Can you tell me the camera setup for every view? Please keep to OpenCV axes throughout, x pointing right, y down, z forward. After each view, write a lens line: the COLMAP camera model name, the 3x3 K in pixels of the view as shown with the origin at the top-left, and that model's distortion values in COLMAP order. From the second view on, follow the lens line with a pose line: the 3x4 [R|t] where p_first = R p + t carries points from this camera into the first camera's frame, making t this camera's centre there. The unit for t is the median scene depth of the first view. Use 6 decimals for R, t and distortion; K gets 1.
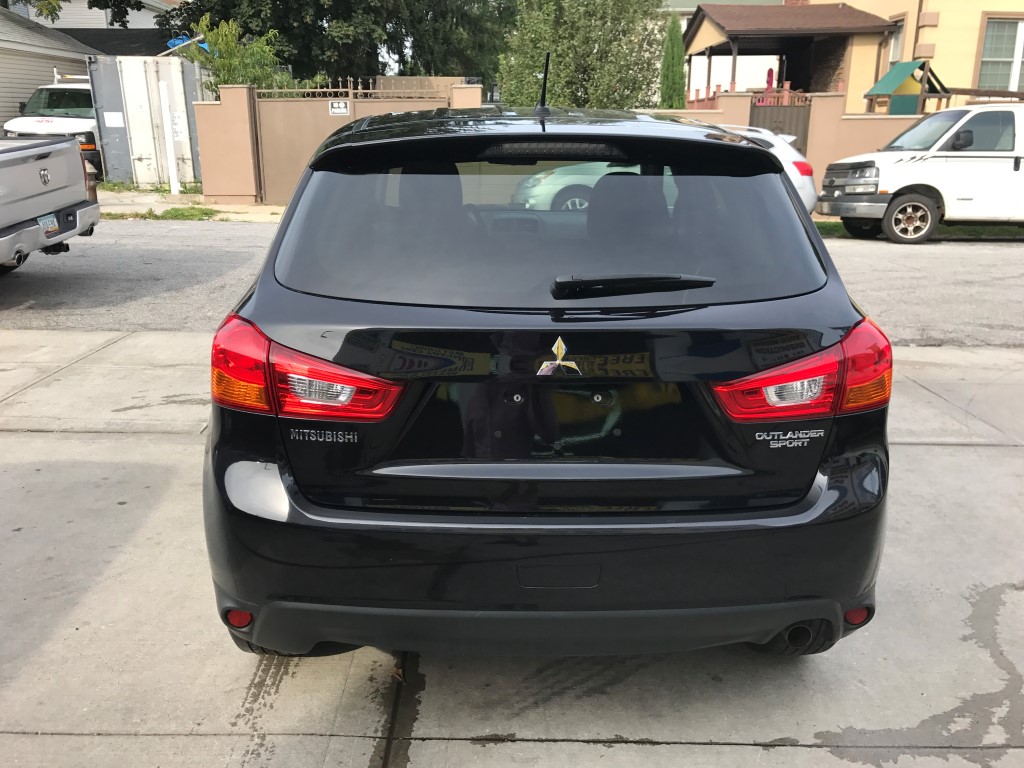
lens RADIAL K [[841.4, 0, 507.4], [0, 841.4, 380.8], [0, 0, 1]] dist [0.006079, -0.010772]
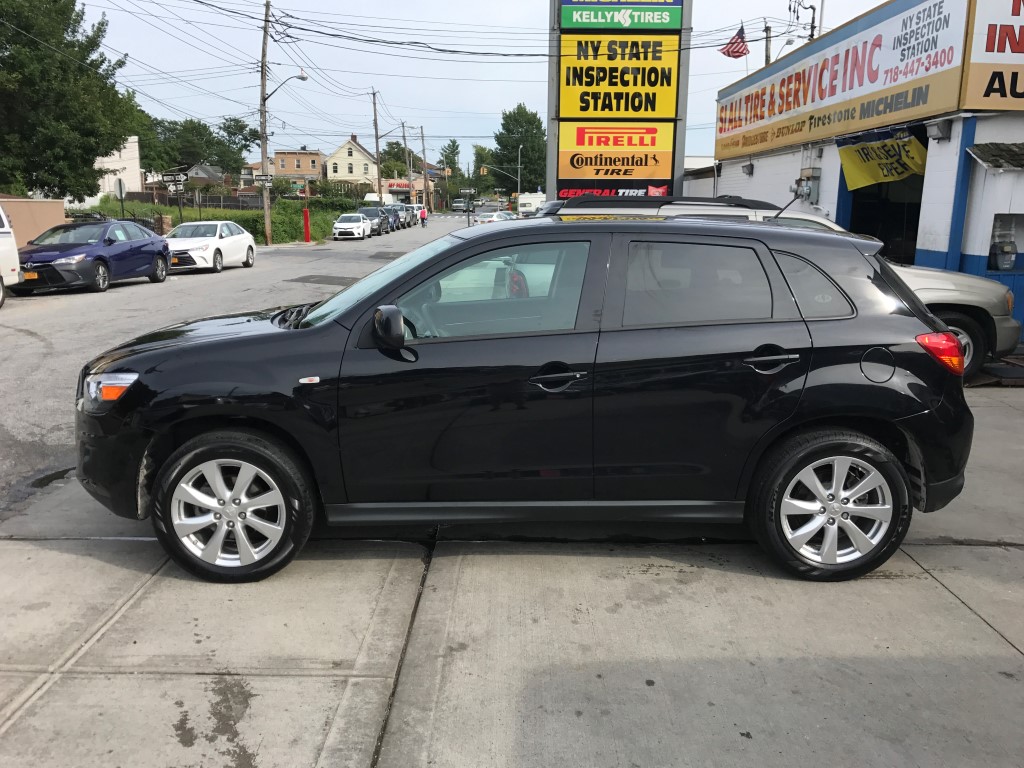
lens RADIAL K [[841.4, 0, 512.1], [0, 841.4, 384.6], [0, 0, 1]] dist [0.006079, -0.010772]
pose [[0.010074, -0.210049, 0.977639, -0.272377], [0.269281, 0.942140, 0.199647, -0.074865], [-0.963009, 0.261249, 0.066053, 0.226100]]
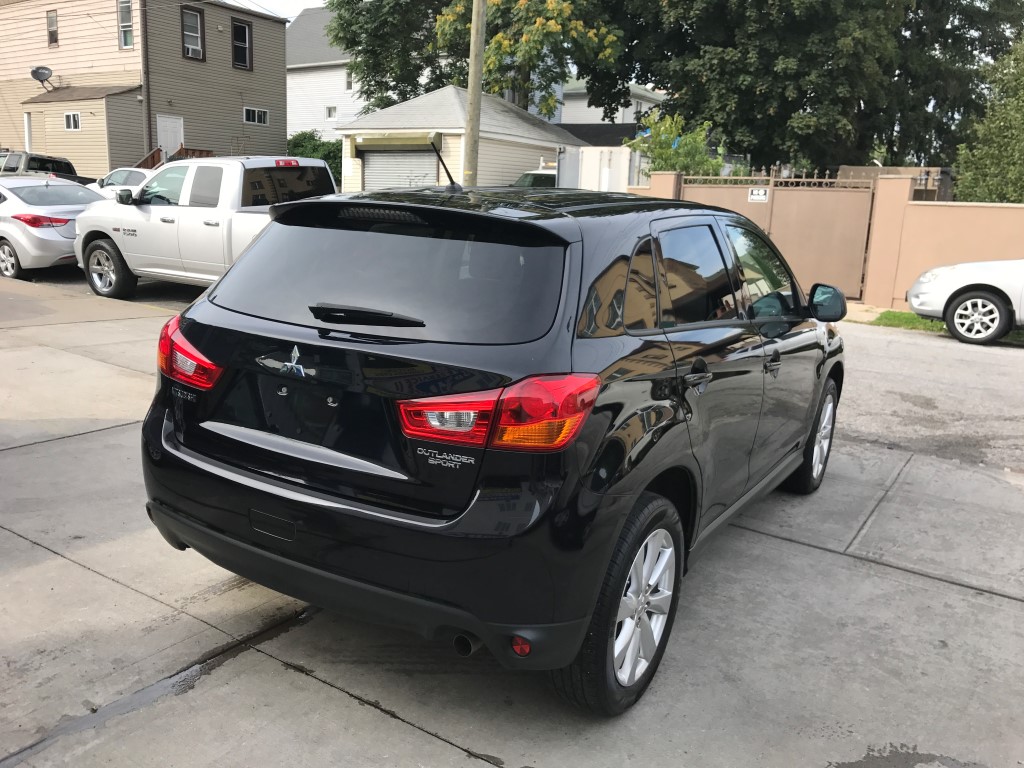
lens RADIAL K [[841.4, 0, 502.1], [0, 841.4, 383.0], [0, 0, 1]] dist [0.006079, -0.010772]
pose [[0.835681, 0.144297, -0.529920, 0.117649], [-0.193530, 0.980348, -0.038248, -0.000631], [0.513987, 0.134518, 0.847185, 0.004312]]
